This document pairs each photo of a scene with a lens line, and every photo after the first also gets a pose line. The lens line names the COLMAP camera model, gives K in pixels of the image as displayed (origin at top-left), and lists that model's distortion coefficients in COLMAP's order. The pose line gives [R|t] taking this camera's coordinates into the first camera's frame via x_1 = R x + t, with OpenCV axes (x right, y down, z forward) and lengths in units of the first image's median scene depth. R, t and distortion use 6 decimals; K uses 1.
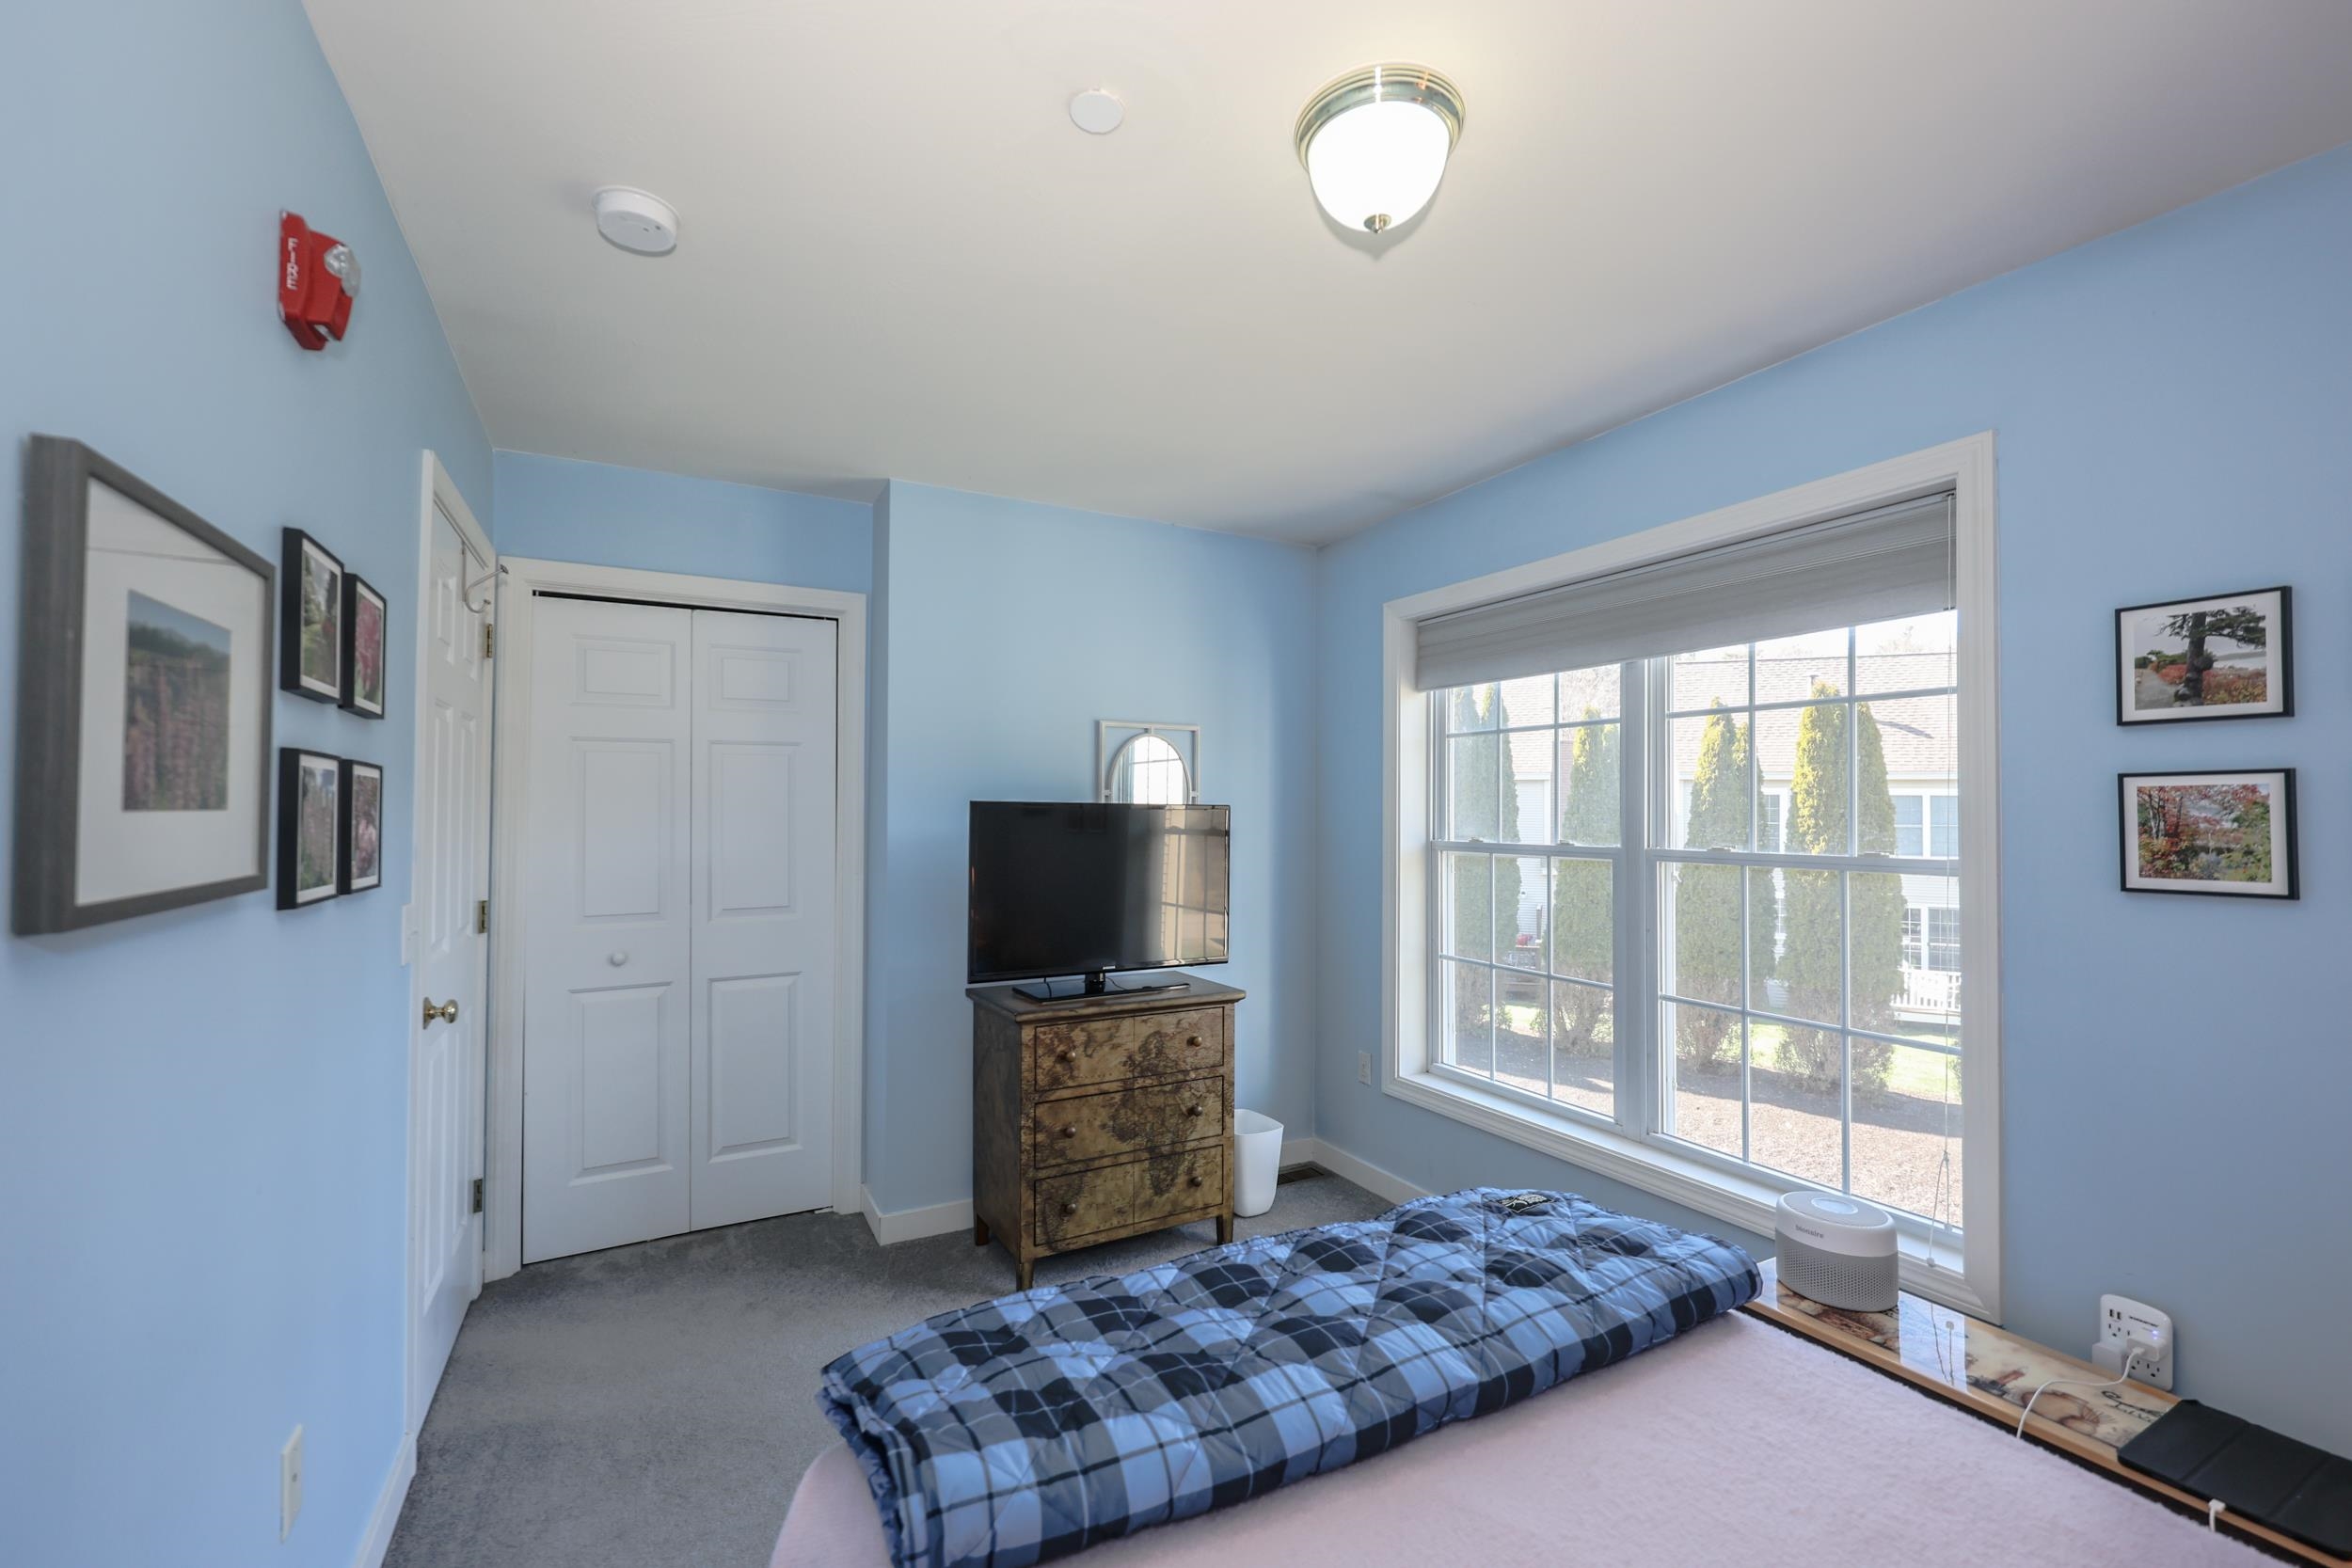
lens RADIAL K [[960.0, 0, 1173.3], [0, 960.0, 801.4], [0, 0, 1]] dist [0.003415, 0.002081]
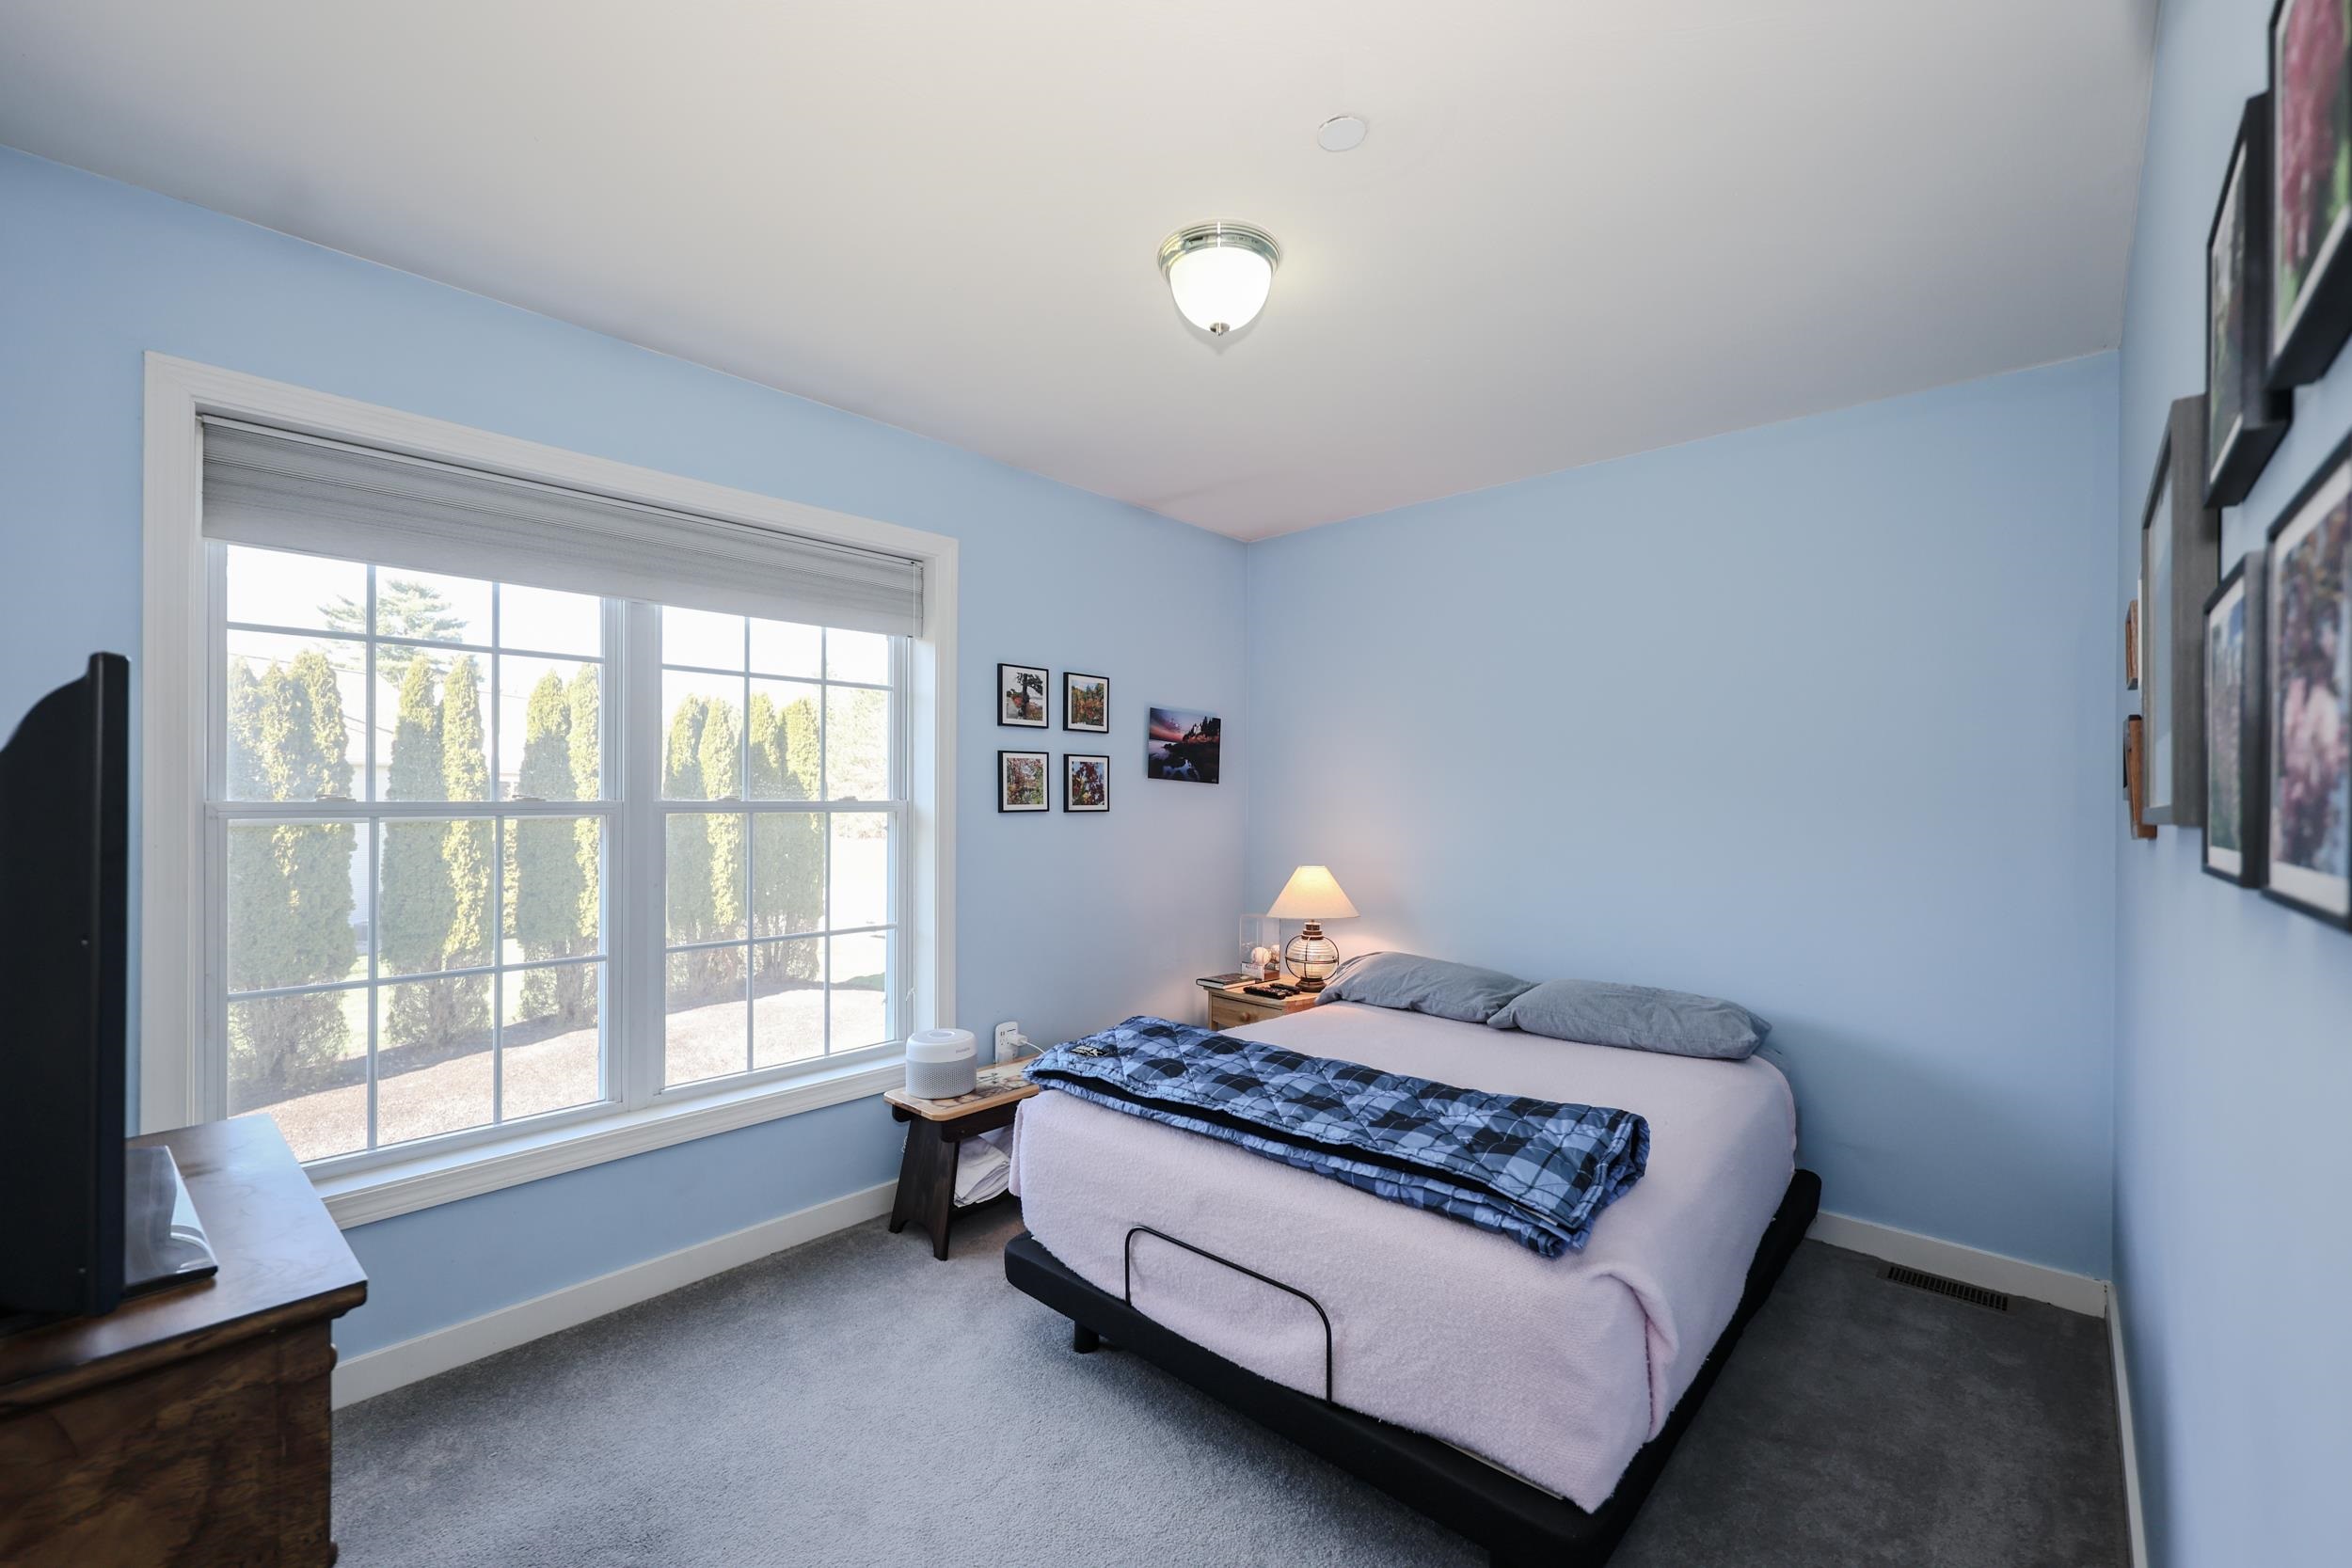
lens RADIAL K [[960.0, 0, 1174.5], [0, 960.0, 778.6], [0, 0, 1]] dist [0.003415, 0.002081]
pose [[-0.305504, -0.009322, 0.952145, -0.944690], [-0.035260, 0.999377, -0.001529, 0.017614], [-0.951538, -0.034040, -0.305643, 1.276873]]
